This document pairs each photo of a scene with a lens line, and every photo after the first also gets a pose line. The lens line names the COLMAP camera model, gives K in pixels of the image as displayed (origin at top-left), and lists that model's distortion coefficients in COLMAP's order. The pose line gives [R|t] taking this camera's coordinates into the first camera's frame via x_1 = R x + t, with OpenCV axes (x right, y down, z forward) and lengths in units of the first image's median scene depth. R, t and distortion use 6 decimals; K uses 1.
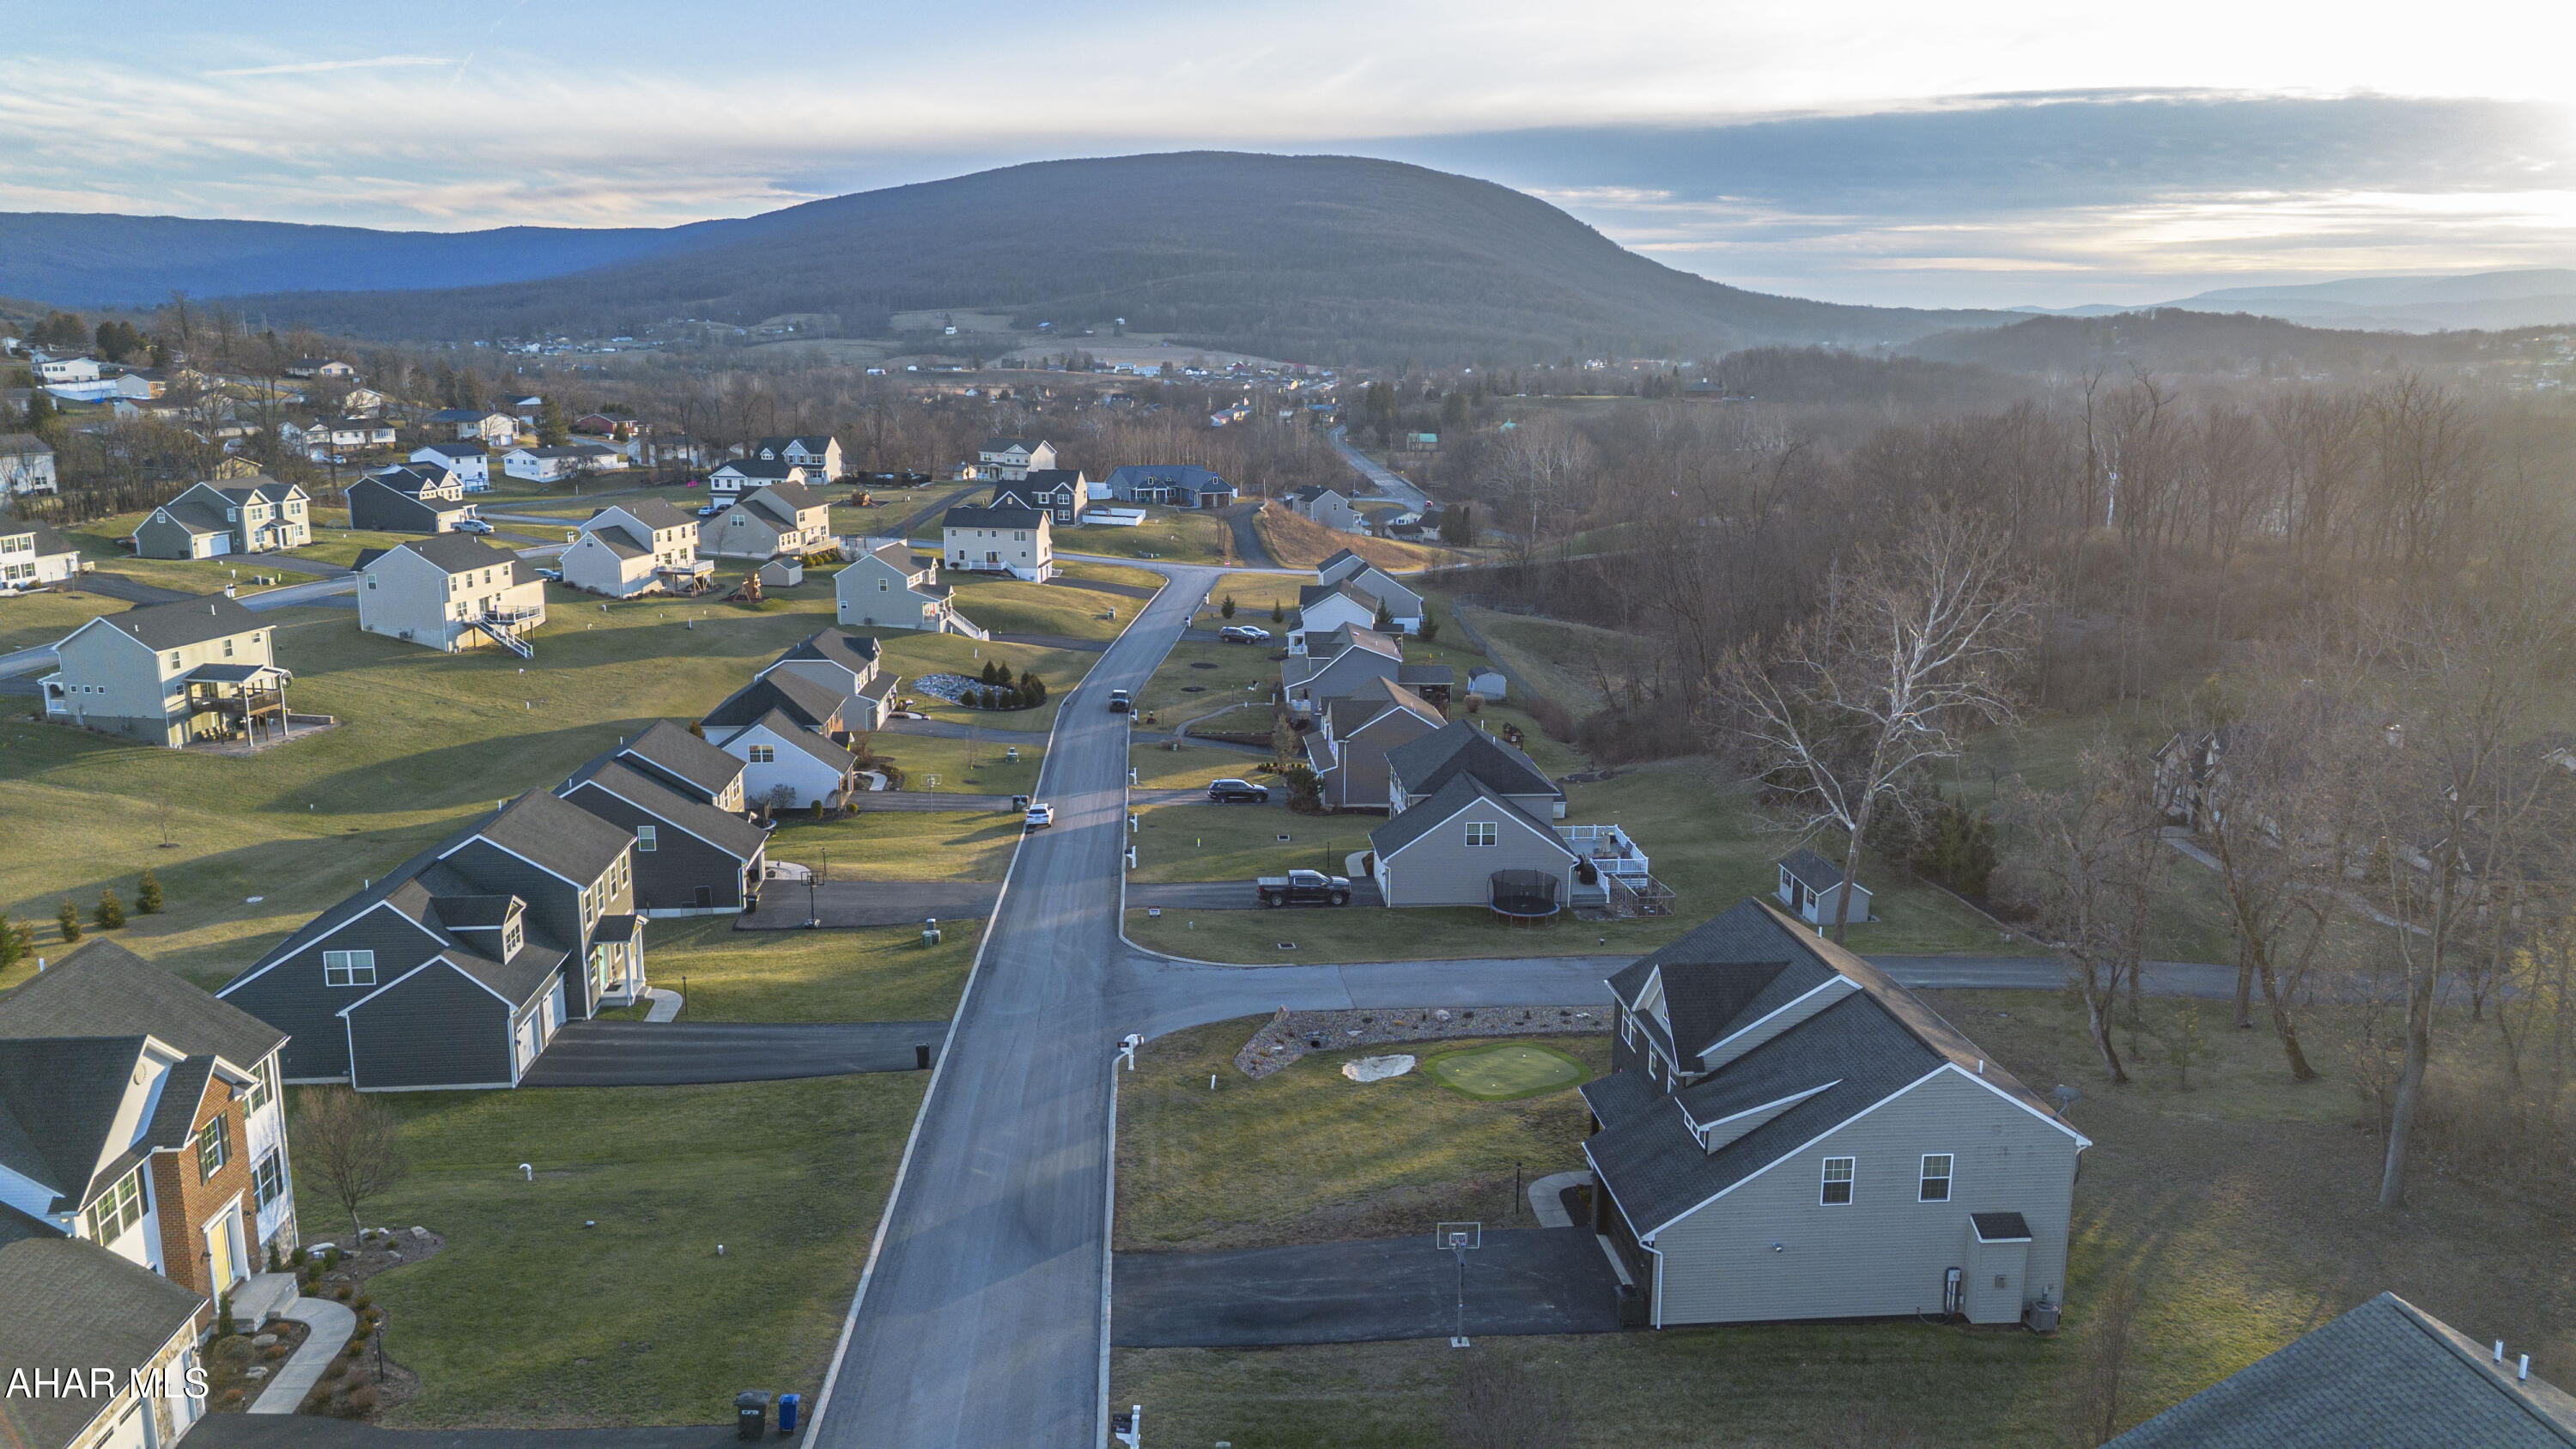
lens RADIAL K [[1810.6, 0, 1288.0], [0, 1810.6, 724.5], [0, 0, 1]] dist [0.093186, -0.100332]
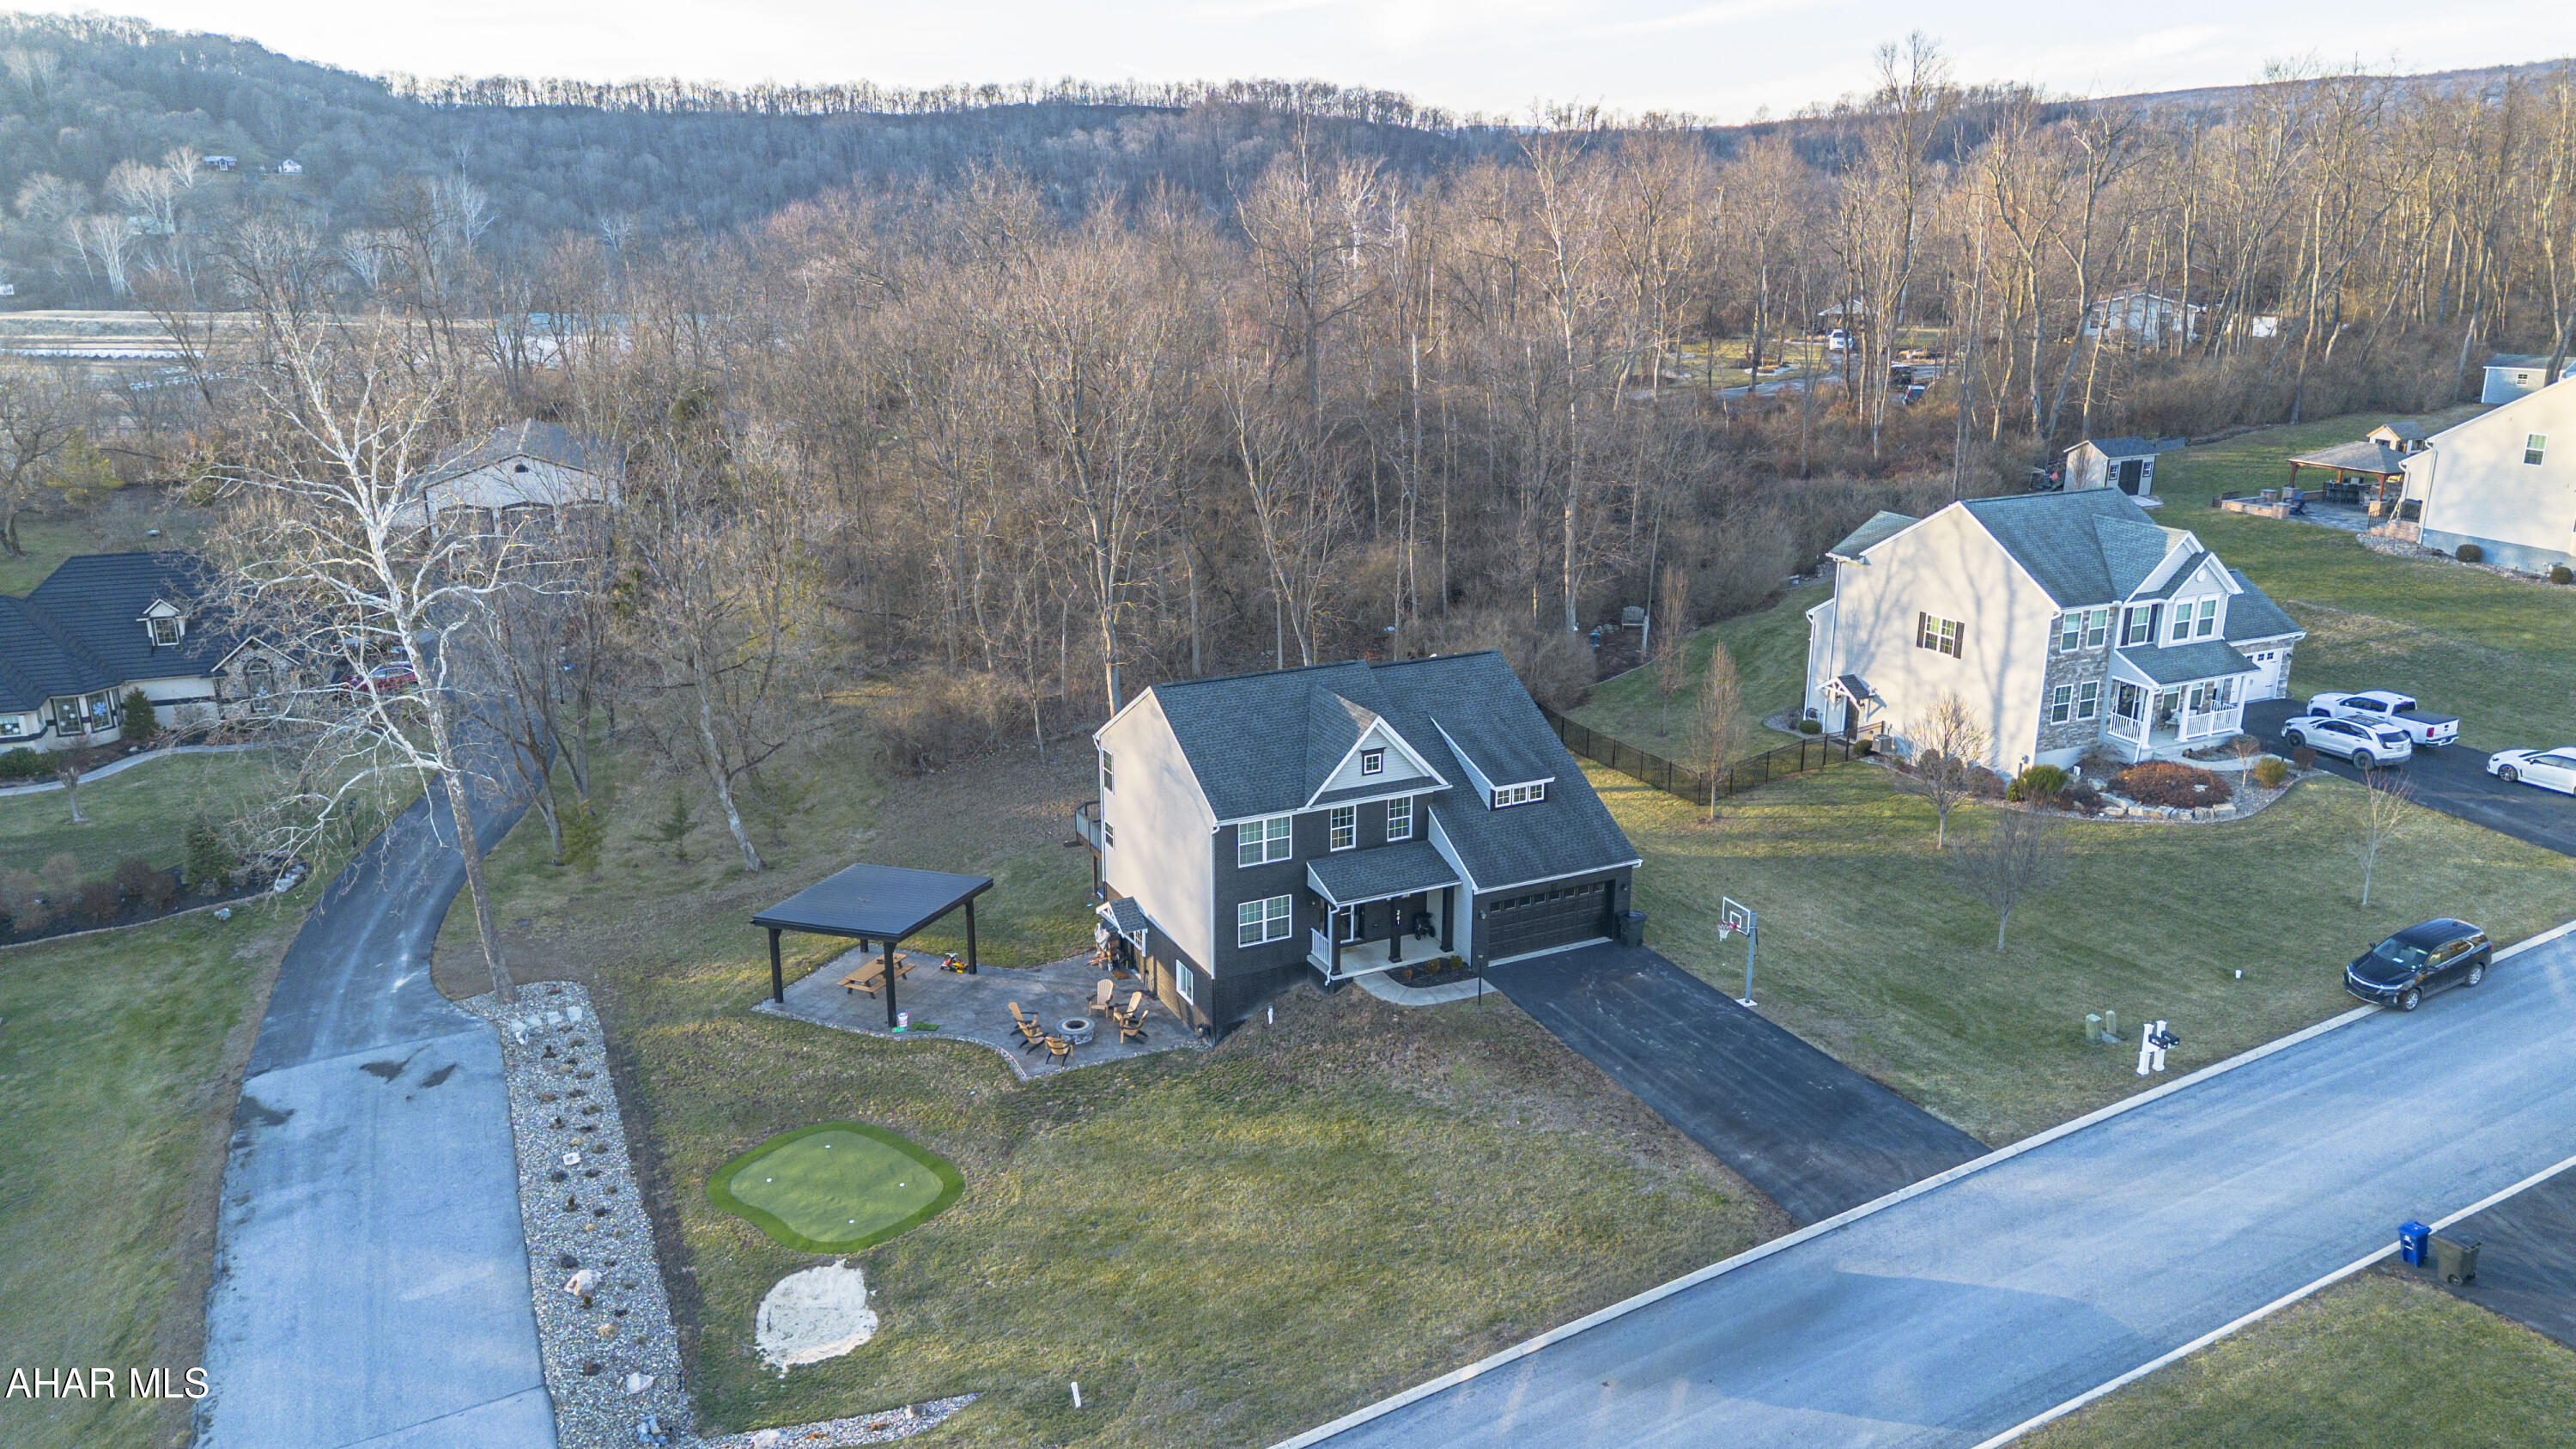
lens RADIAL K [[1810.6, 0, 1288.0], [0, 1810.6, 724.5], [0, 0, 1]] dist [0.093186, -0.100332]
pose [[-0.359000, -0.272627, 0.892633, -0.164117], [0.192971, 0.914042, 0.356776, -0.055581], [-0.913171, 0.300335, -0.275532, 0.340439]]
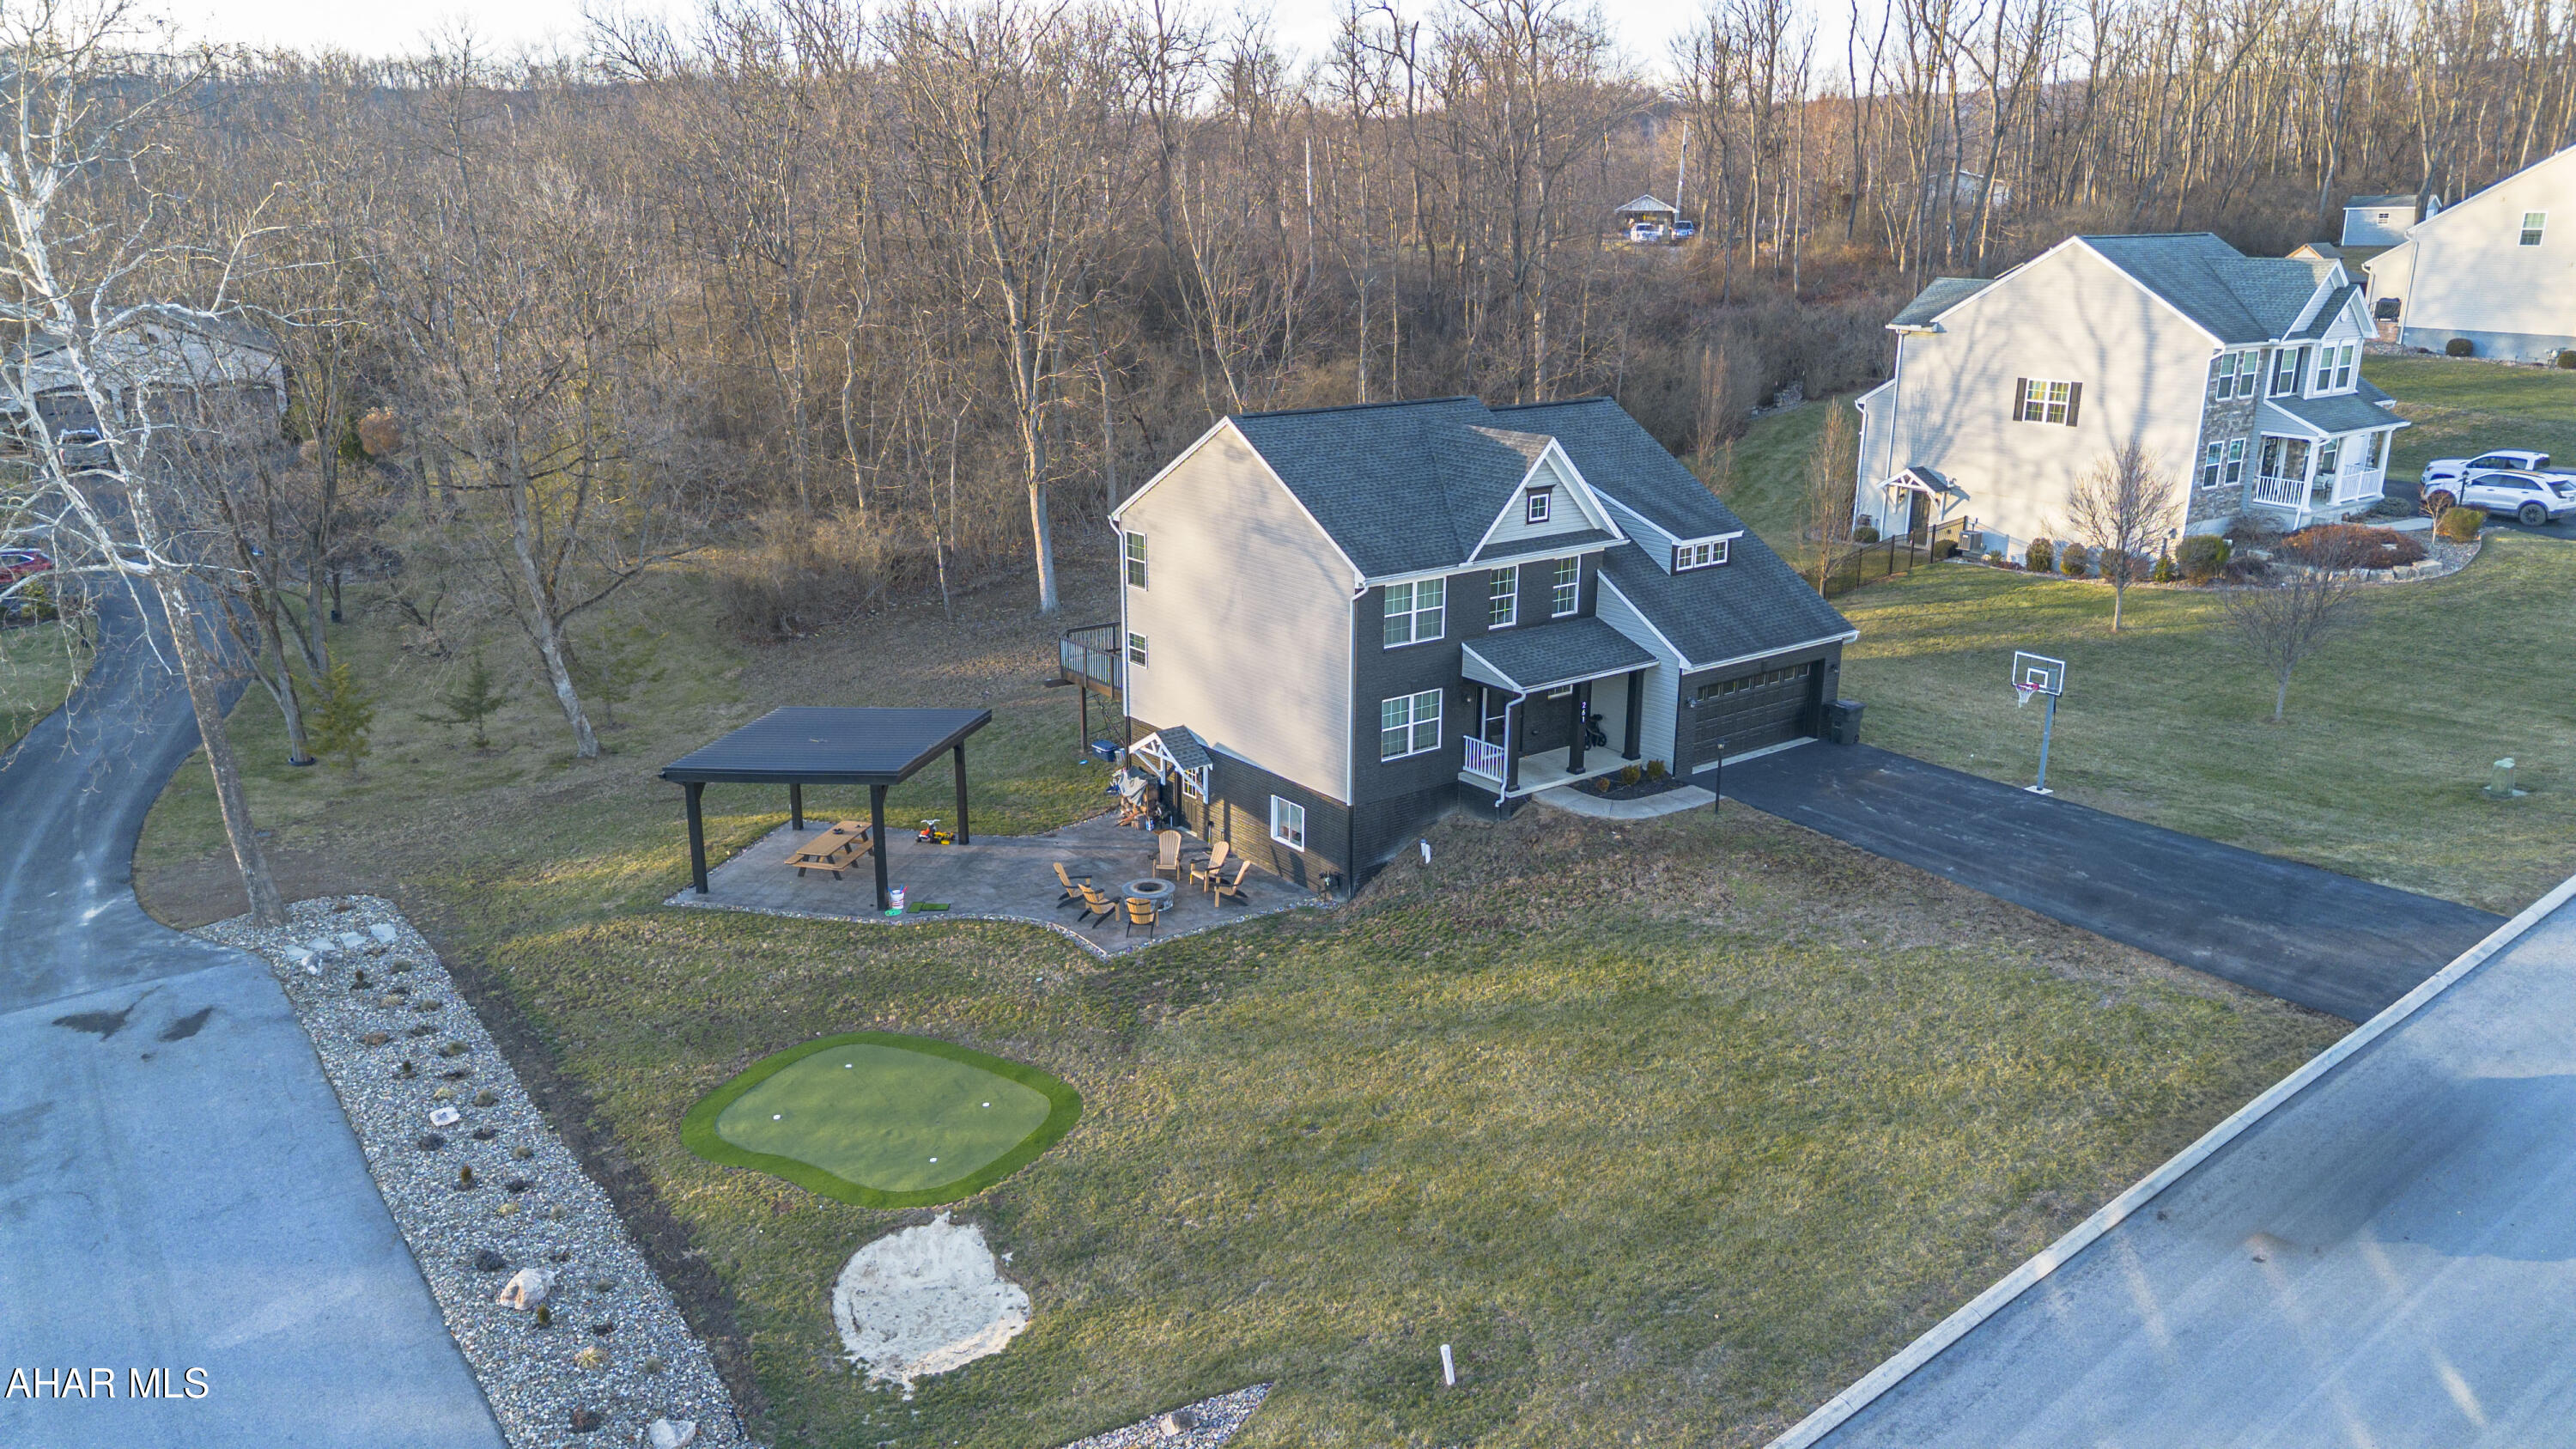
lens RADIAL K [[1810.6, 0, 1288.0], [0, 1810.6, 724.5], [0, 0, 1]] dist [0.093186, -0.100332]
pose [[-0.529035, -0.246690, 0.811952, -0.089483], [0.170229, 0.906514, 0.386334, -0.015192], [-0.831351, 0.342602, -0.437583, 0.373268]]
